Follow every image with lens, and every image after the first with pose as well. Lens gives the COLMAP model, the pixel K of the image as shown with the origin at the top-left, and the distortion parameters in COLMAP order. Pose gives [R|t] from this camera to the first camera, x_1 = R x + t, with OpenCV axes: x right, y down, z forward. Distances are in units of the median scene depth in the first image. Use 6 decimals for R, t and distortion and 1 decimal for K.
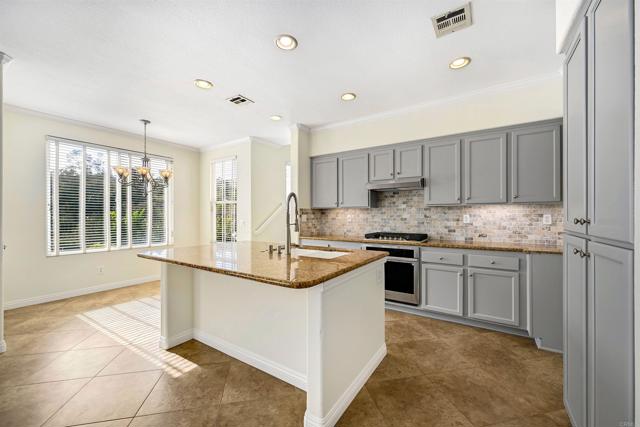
lens RADIAL K [[252.5, 0, 320.9], [0, 252.5, 216.1], [0, 0, 1]] dist [0.000031, 0.000788]
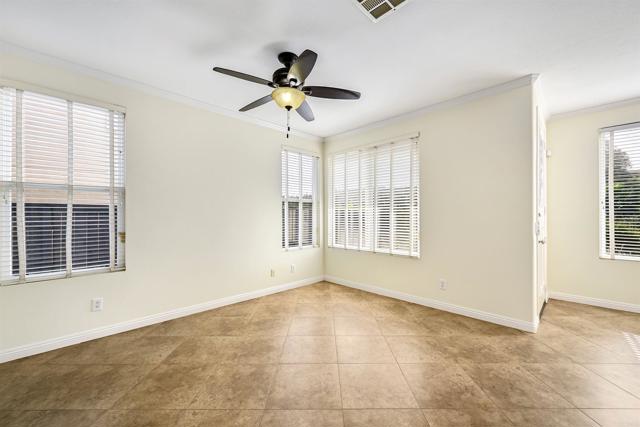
lens RADIAL K [[252.5, 0, 321.6], [0, 252.5, 215.1], [0, 0, 1]] dist [0.000031, 0.000788]
pose [[-0.213237, -0.001389, -0.977000, 0.050248], [0.003727, 0.999991, -0.002235, 0.000107], [0.976993, -0.004118, -0.213230, 0.194611]]
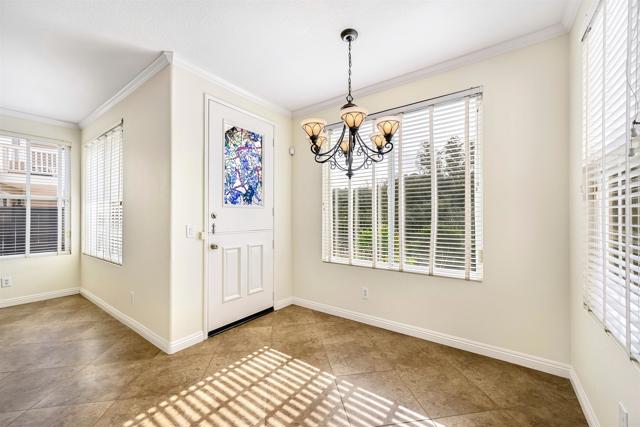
lens RADIAL K [[252.5, 0, 321.1], [0, 252.5, 216.7], [0, 0, 1]] dist [0.000031, 0.000788]
pose [[-0.049213, 0.003841, -0.998781, -0.196414], [0.001913, 0.999991, 0.003751, 0.000122], [0.998786, -0.001726, -0.049220, 1.057197]]
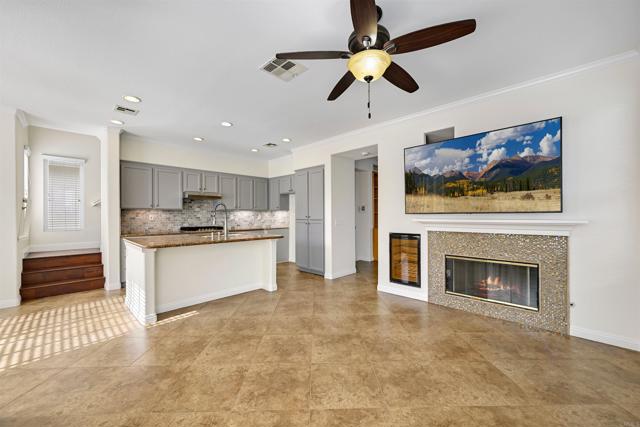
lens RADIAL K [[252.5, 0, 319.1], [0, 252.5, 215.2], [0, 0, 1]] dist [0.000031, 0.000788]
pose [[0.197175, 0.000493, 0.980368, -1.102454], [0.003678, 0.999992, -0.001243, 0.000976], [-0.980361, 0.003851, 0.197172, -0.029568]]
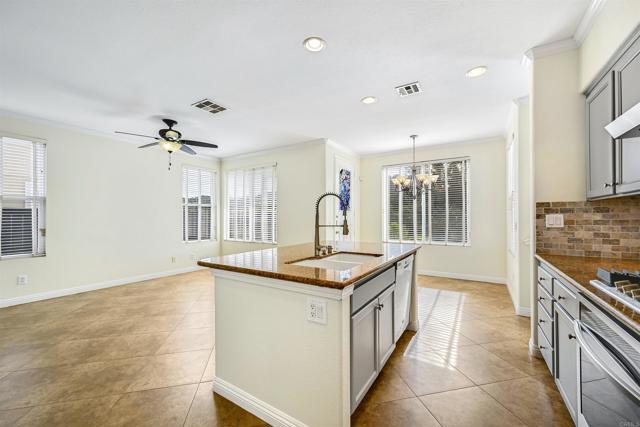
lens RADIAL K [[252.5, 0, 322.1], [0, 252.5, 213.4], [0, 0, 1]] dist [0.000031, 0.000788]
pose [[0.013347, -0.011119, -0.999849, 0.514753], [0.002653, 0.999935, -0.011085, -0.002183], [0.999907, -0.002505, 0.013376, 0.605273]]
